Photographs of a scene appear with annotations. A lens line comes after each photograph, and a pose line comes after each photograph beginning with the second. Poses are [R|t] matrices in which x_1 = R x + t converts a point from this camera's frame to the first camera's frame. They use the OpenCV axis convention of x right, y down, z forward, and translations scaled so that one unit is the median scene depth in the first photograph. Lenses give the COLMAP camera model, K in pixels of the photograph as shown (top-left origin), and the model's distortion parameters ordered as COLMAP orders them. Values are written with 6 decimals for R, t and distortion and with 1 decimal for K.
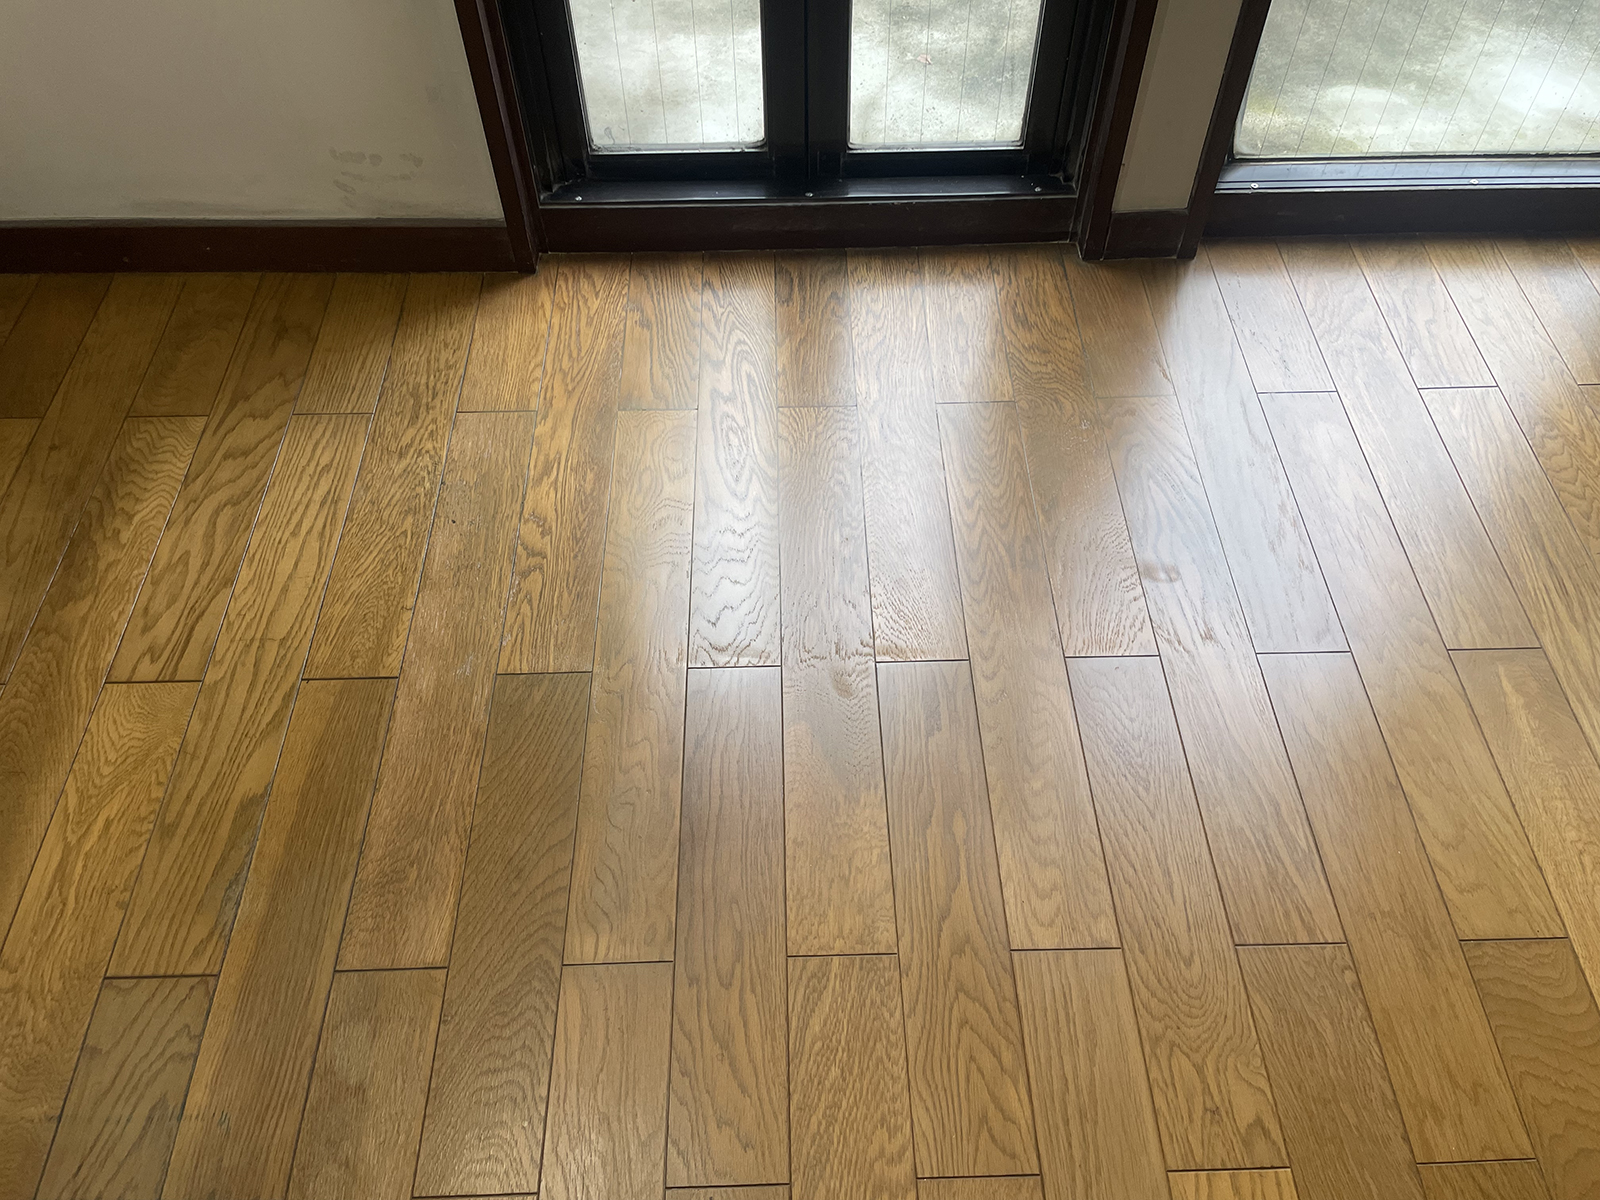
lens RADIAL K [[1204.8, 0, 805.9], [0, 1204.8, 588.1], [0, 0, 1]] dist [0.090081, -0.120391]
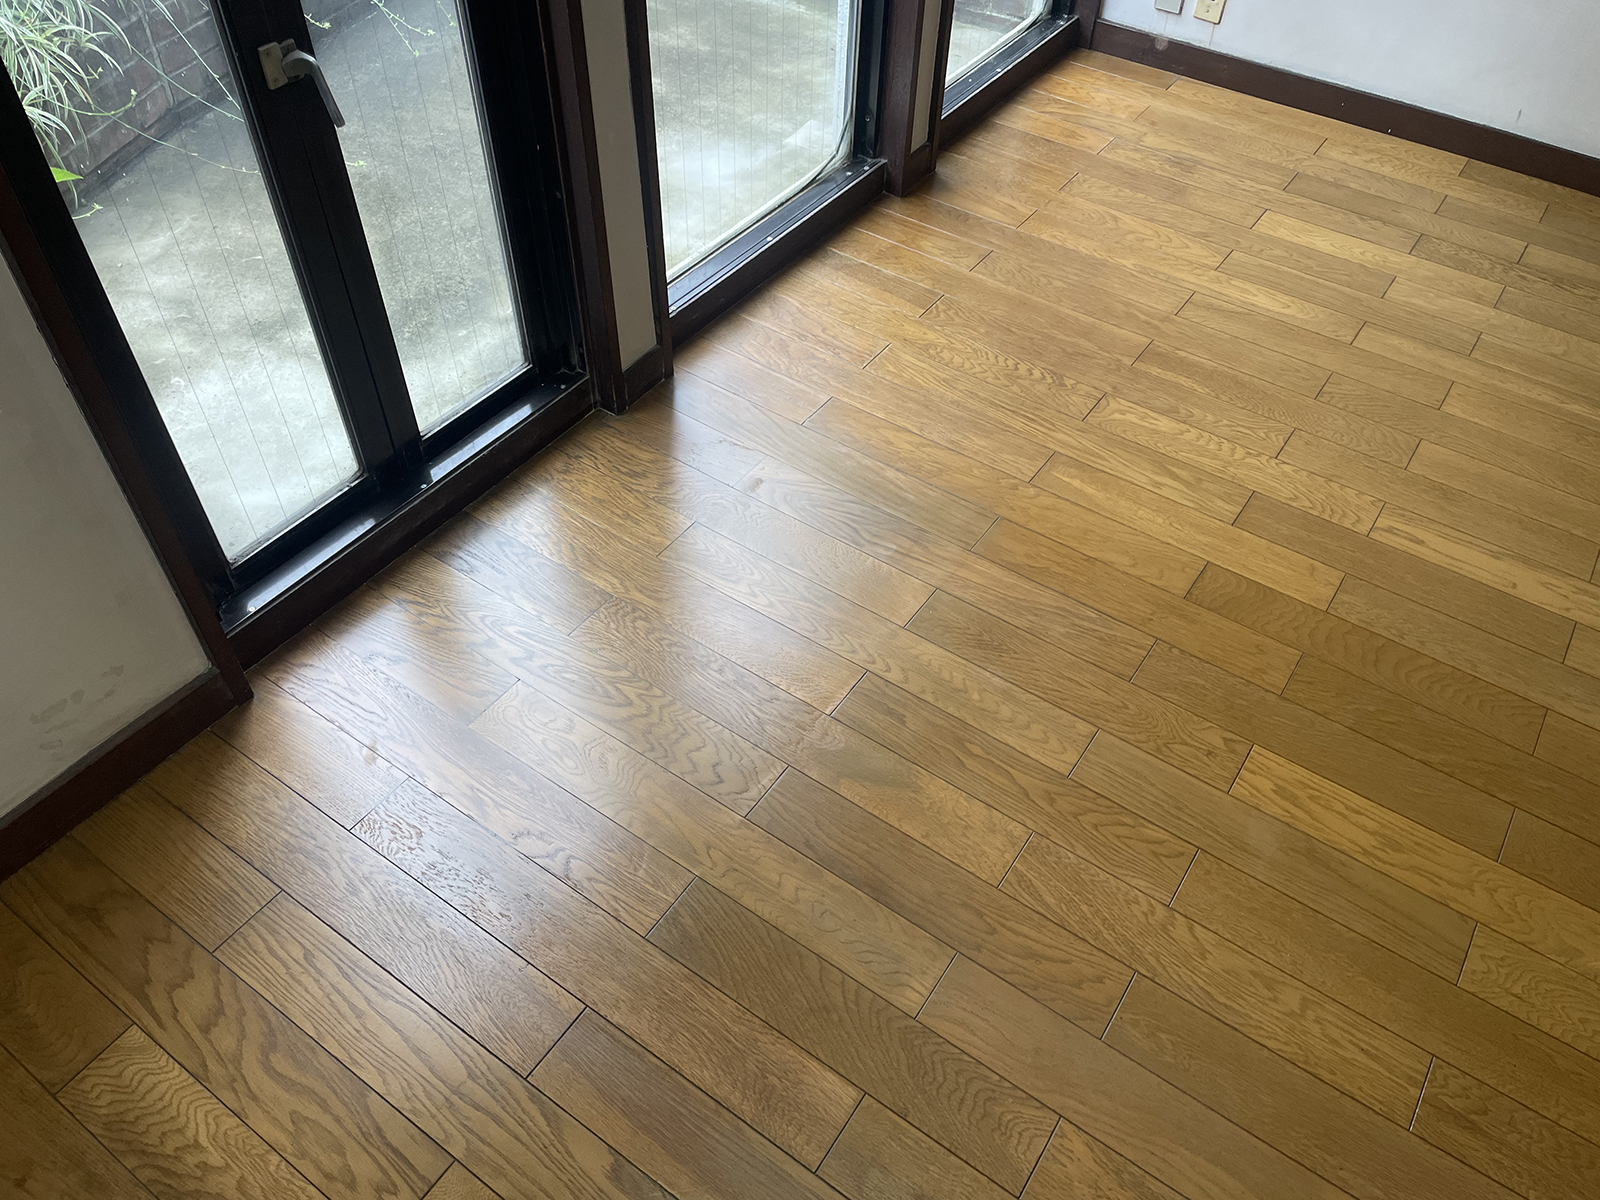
lens RADIAL K [[1204.8, 0, 805.9], [0, 1204.8, 588.1], [0, 0, 1]] dist [0.090081, -0.120391]
pose [[0.586283, -0.573691, 0.571972, -0.669547], [0.620976, 0.771678, 0.137484, -0.258262], [-0.520251, 0.274576, 0.808670, -0.086300]]
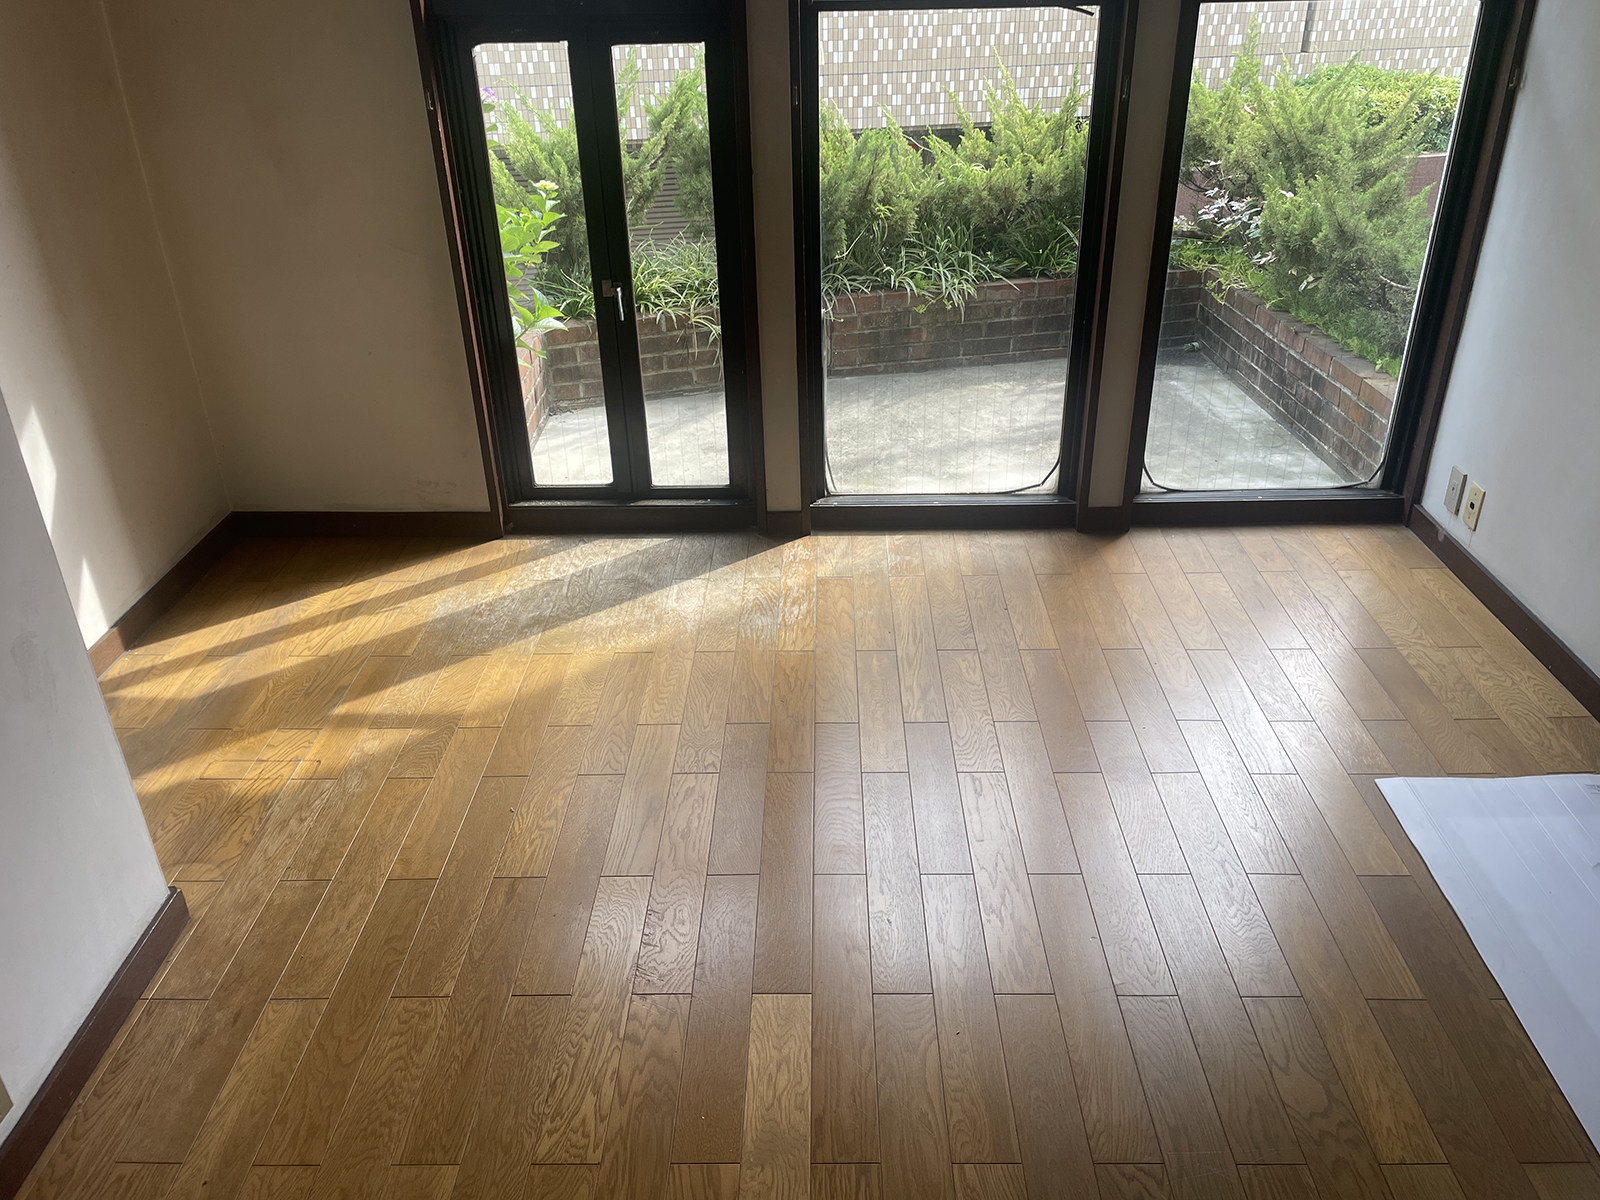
lens RADIAL K [[1211.5, 0, 815.7], [0, 1211.5, 586.4], [0, 0, 1]] dist [0.085389, -0.117692]
pose [[0.999323, 0.006096, -0.036276, 0.572493], [-0.020395, 0.912542, -0.408475, 0.963028], [0.030613, 0.408938, 0.912048, -1.274524]]
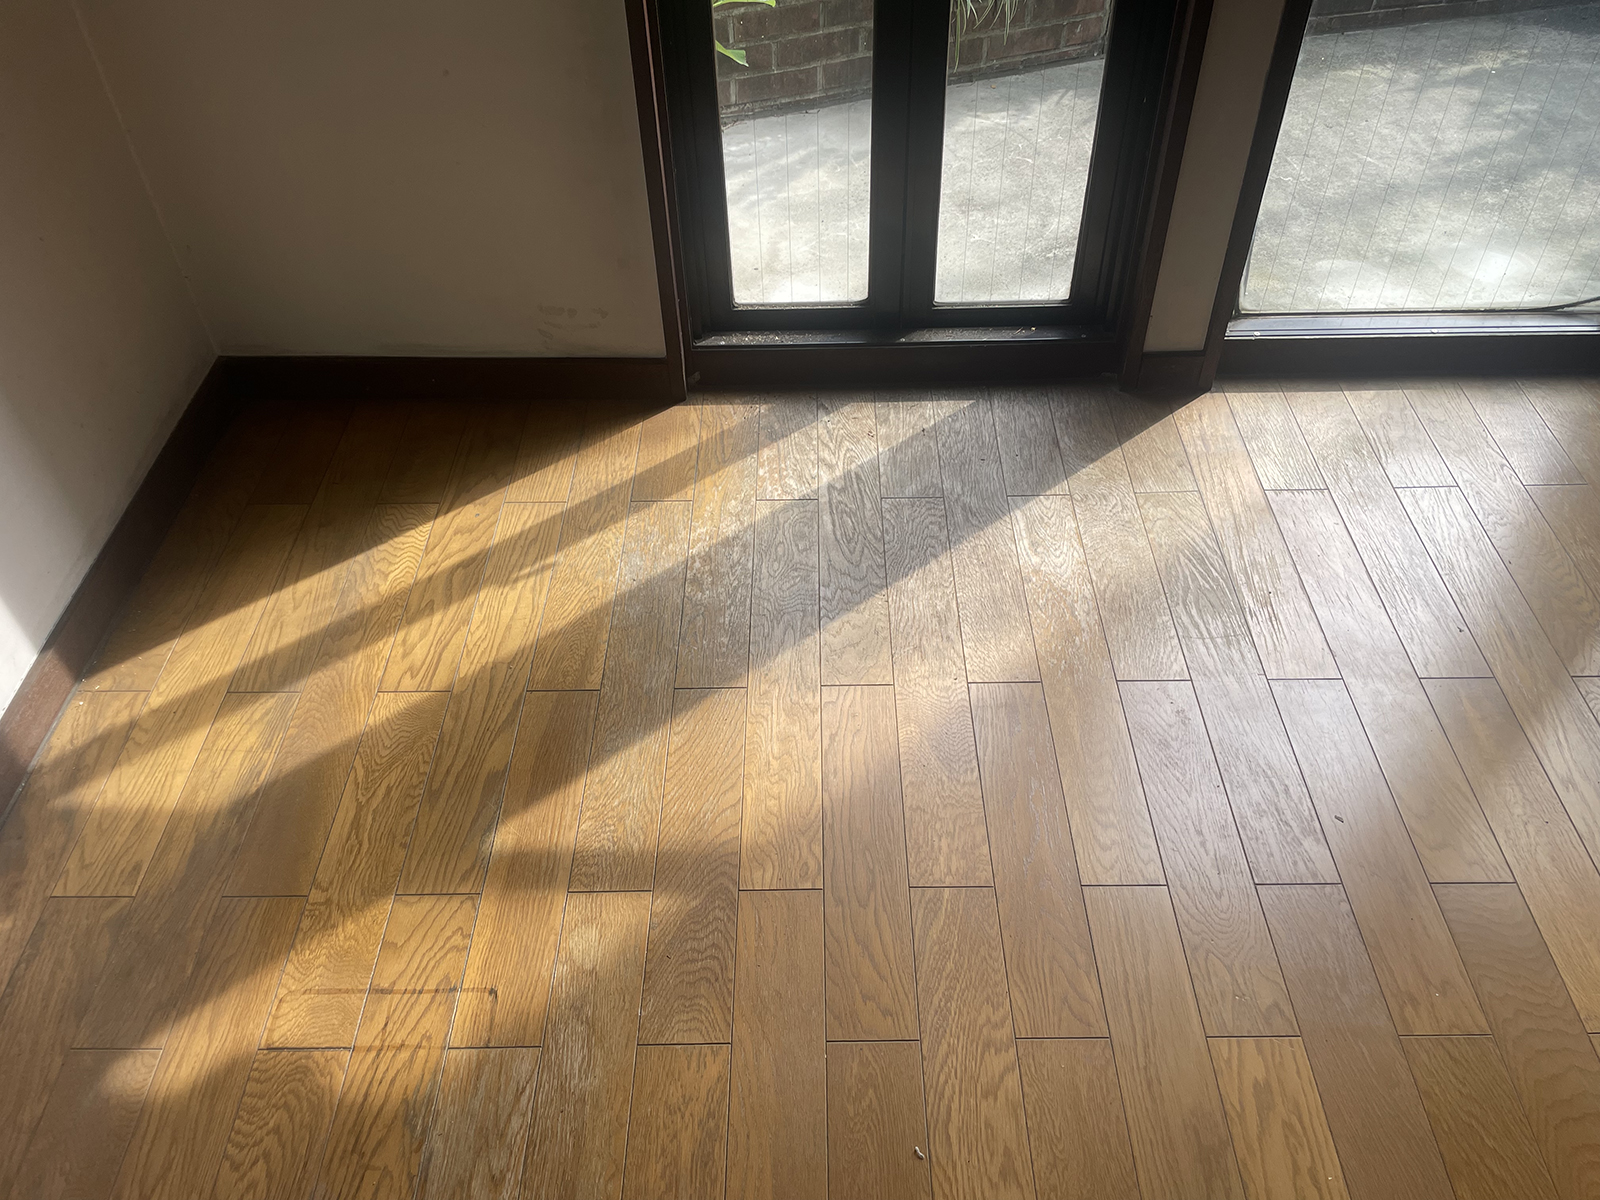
lens RADIAL K [[1205.4, 0, 810.3], [0, 1205.4, 596.3], [0, 0, 1]] dist [0.085582, -0.115232]
pose [[0.999684, 0.007431, -0.024005, -0.084885], [-0.010465, 0.991611, -0.128837, 0.147251], [0.022846, 0.129047, 0.991375, -0.308754]]
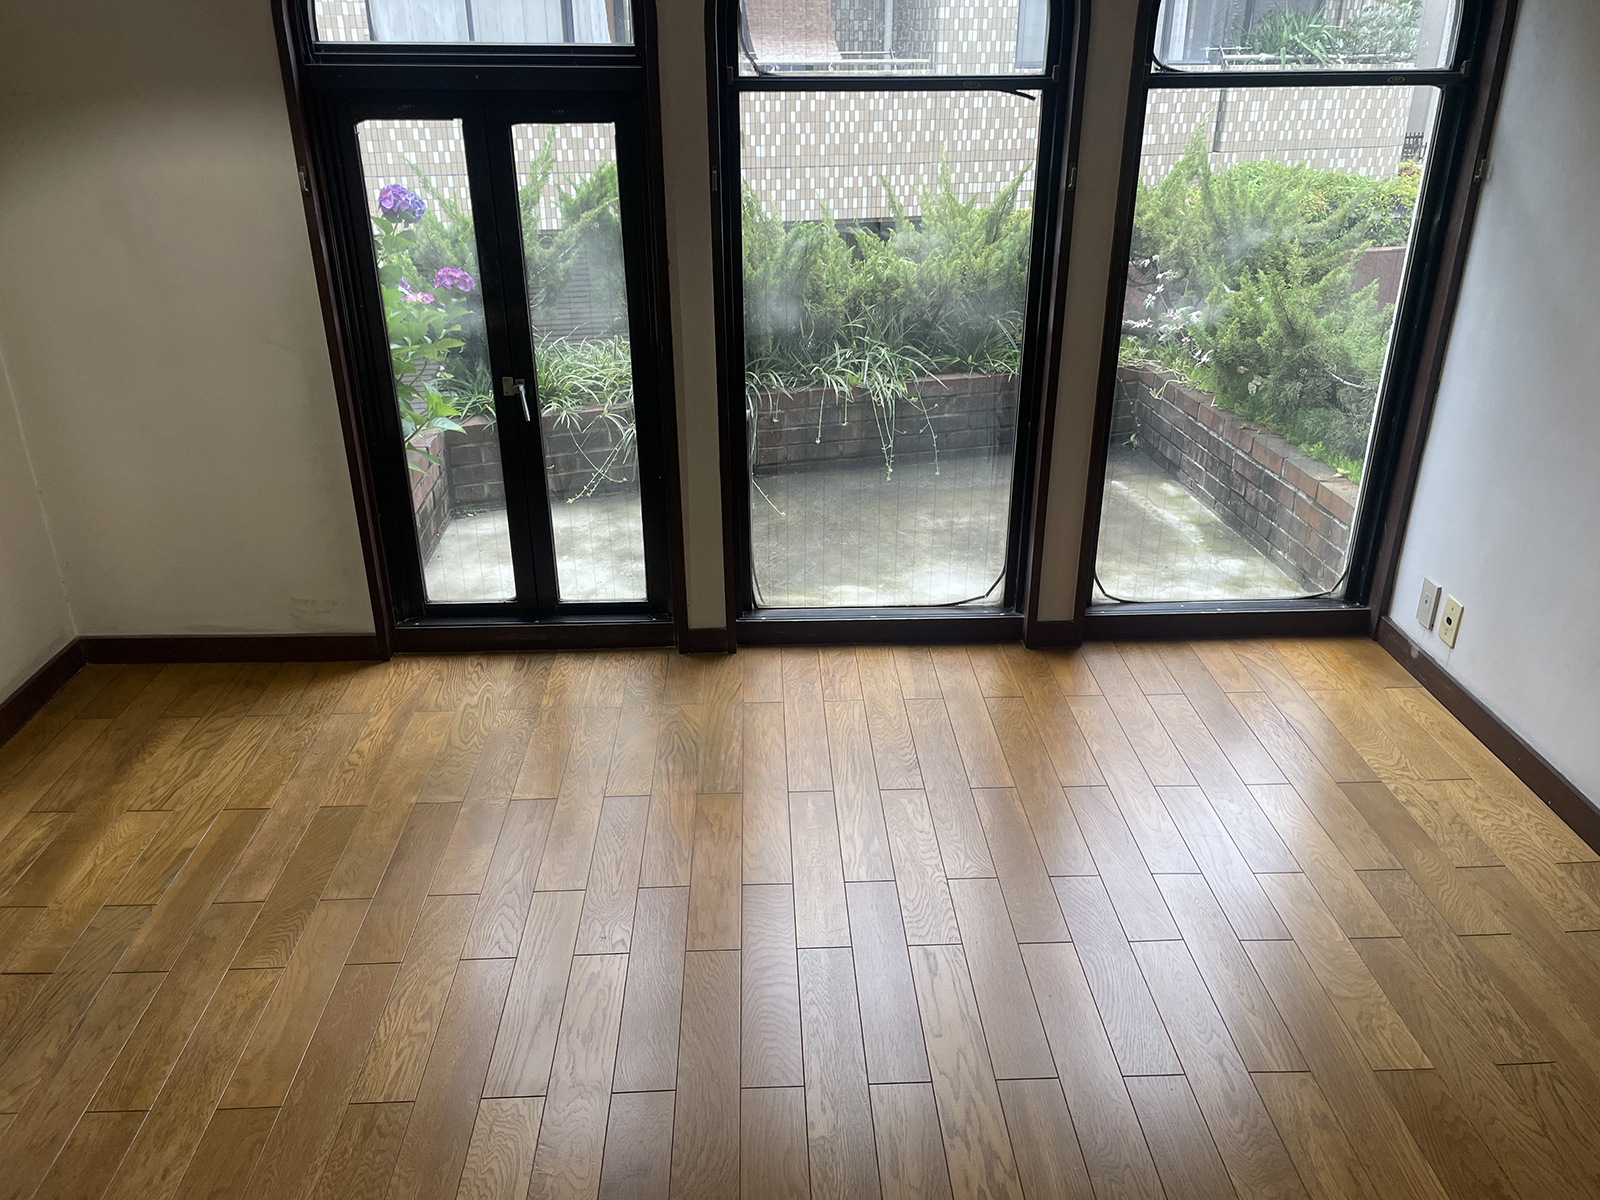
lens RADIAL K [[1205.4, 0, 810.3], [0, 1205.4, 596.3], [0, 0, 1]] dist [0.085582, -0.115232]
pose [[0.999807, -0.004108, 0.019226, 0.564811], [0.012529, 0.886741, -0.462097, 0.761796], [-0.015150, 0.462248, 0.886621, -1.056264]]
